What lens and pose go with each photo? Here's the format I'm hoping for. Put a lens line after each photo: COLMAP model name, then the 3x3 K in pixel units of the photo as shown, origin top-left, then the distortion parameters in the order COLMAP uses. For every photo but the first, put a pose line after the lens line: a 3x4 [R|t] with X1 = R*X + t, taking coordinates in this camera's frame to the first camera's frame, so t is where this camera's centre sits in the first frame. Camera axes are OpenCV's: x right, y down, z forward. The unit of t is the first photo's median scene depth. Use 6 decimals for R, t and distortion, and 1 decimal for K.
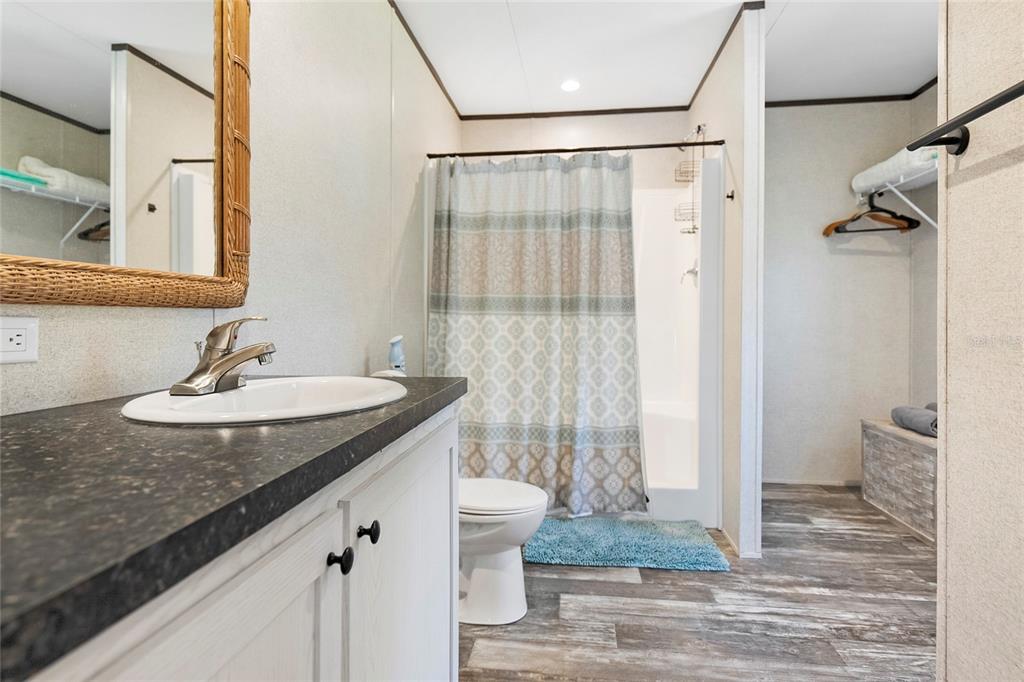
lens RADIAL K [[577.3, 0, 489.7], [0, 577.3, 321.8], [0, 0, 1]] dist [-0.001951, -0.000735]
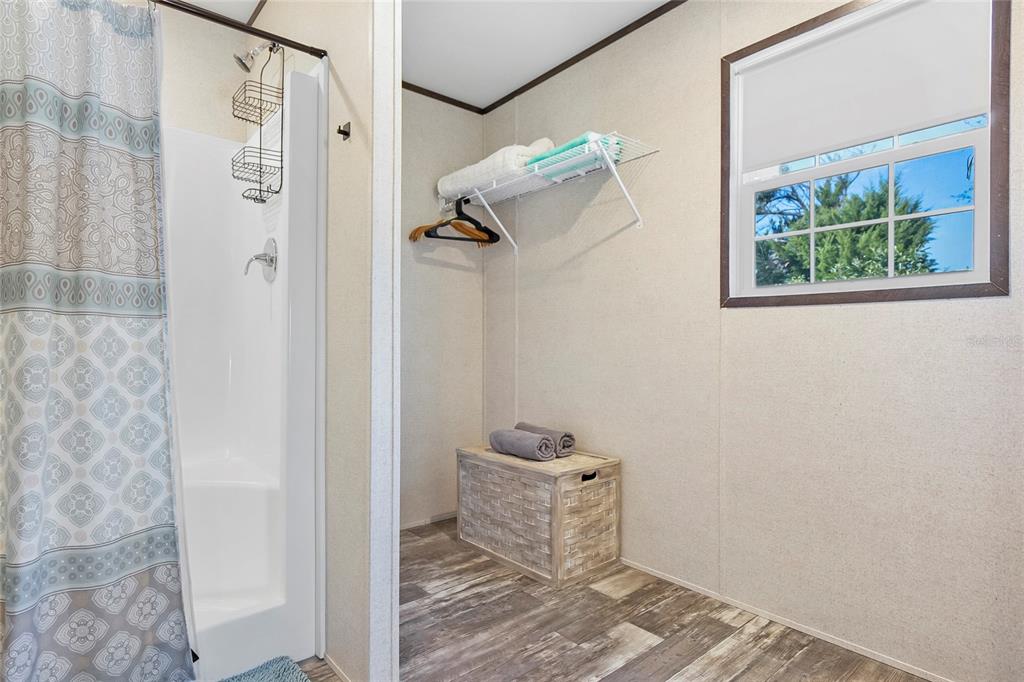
lens RADIAL K [[536.5, 0, 513.8], [0, 536.5, 349.2], [0, 0, 1]] dist [-0.000096, -0.000290]
pose [[0.654740, -0.000563, 0.755854, 0.086881], [0.003184, 0.999993, -0.002013, 0.020419], [-0.755848, 0.003725, 0.654737, 0.433521]]
